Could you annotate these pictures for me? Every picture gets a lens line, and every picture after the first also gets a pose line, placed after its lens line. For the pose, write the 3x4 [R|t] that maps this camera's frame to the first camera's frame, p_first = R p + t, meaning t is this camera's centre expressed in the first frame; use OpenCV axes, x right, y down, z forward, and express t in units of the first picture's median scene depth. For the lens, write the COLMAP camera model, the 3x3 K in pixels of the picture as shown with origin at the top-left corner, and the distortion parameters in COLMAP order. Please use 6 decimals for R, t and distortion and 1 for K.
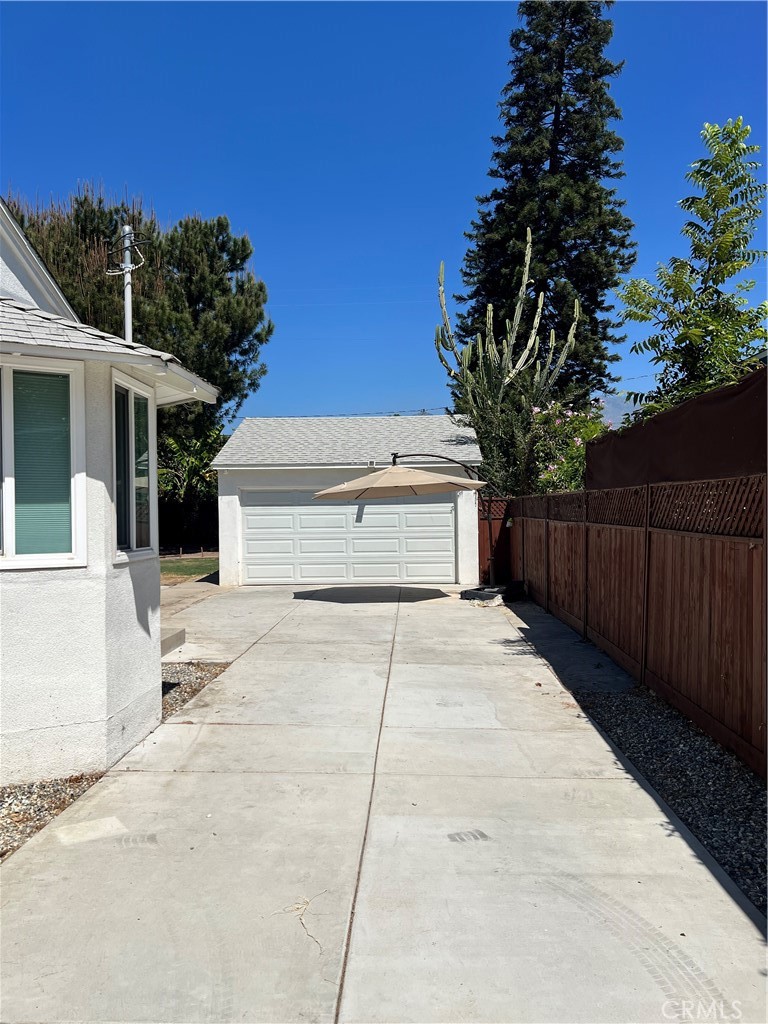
lens RADIAL K [[768.8, 0, 380.8], [0, 768.8, 519.8], [0, 0, 1]] dist [0.027418, -0.024284]
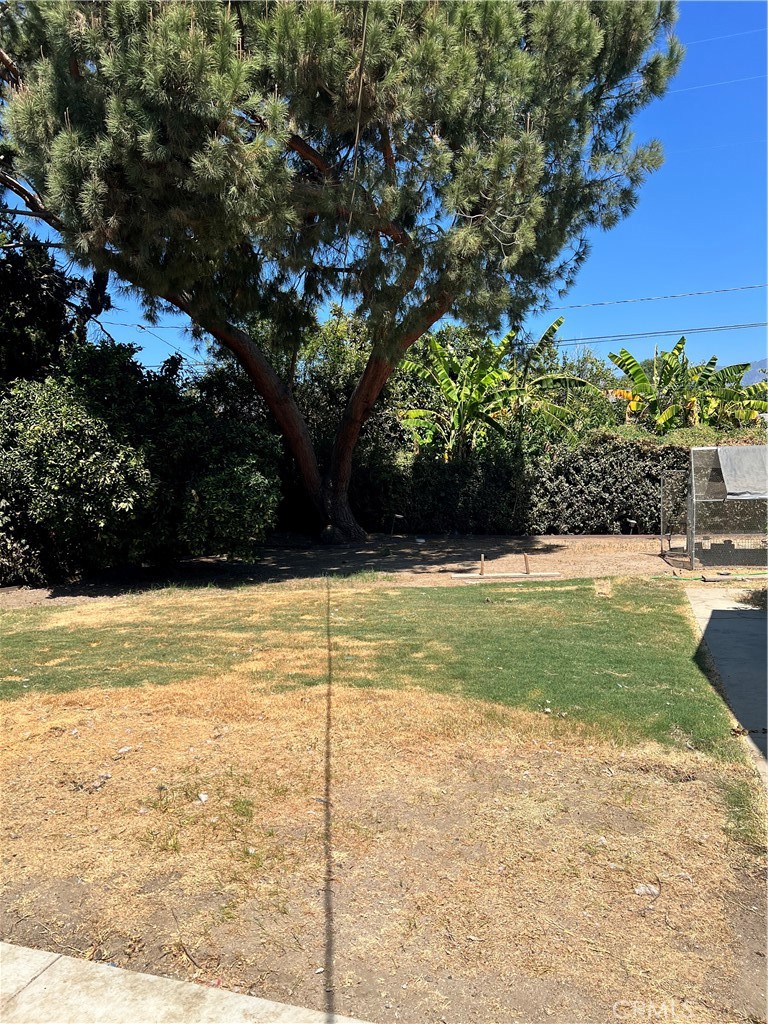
lens RADIAL K [[768.8, 0, 383.6], [0, 768.8, 517.9], [0, 0, 1]] dist [0.027418, -0.024284]
pose [[0.962678, -0.008080, -0.270529, -0.194036], [0.018695, 0.999152, 0.036685, -0.003566], [0.270004, -0.040373, 0.962013, 0.540588]]
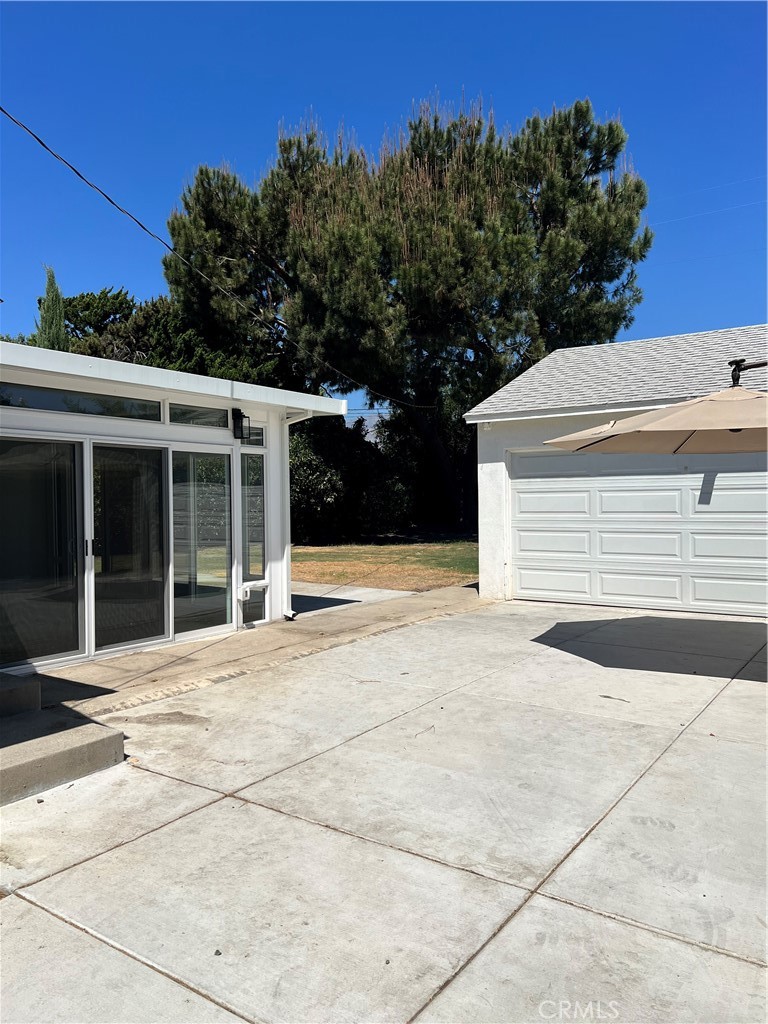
lens RADIAL K [[768.8, 0, 381.0], [0, 768.8, 522.9], [0, 0, 1]] dist [0.027418, -0.024284]
pose [[0.846313, 0.017379, -0.532403, 0.043275], [0.002072, 0.999353, 0.035916, -0.002185], [0.532682, -0.031499, 0.845729, 0.236524]]
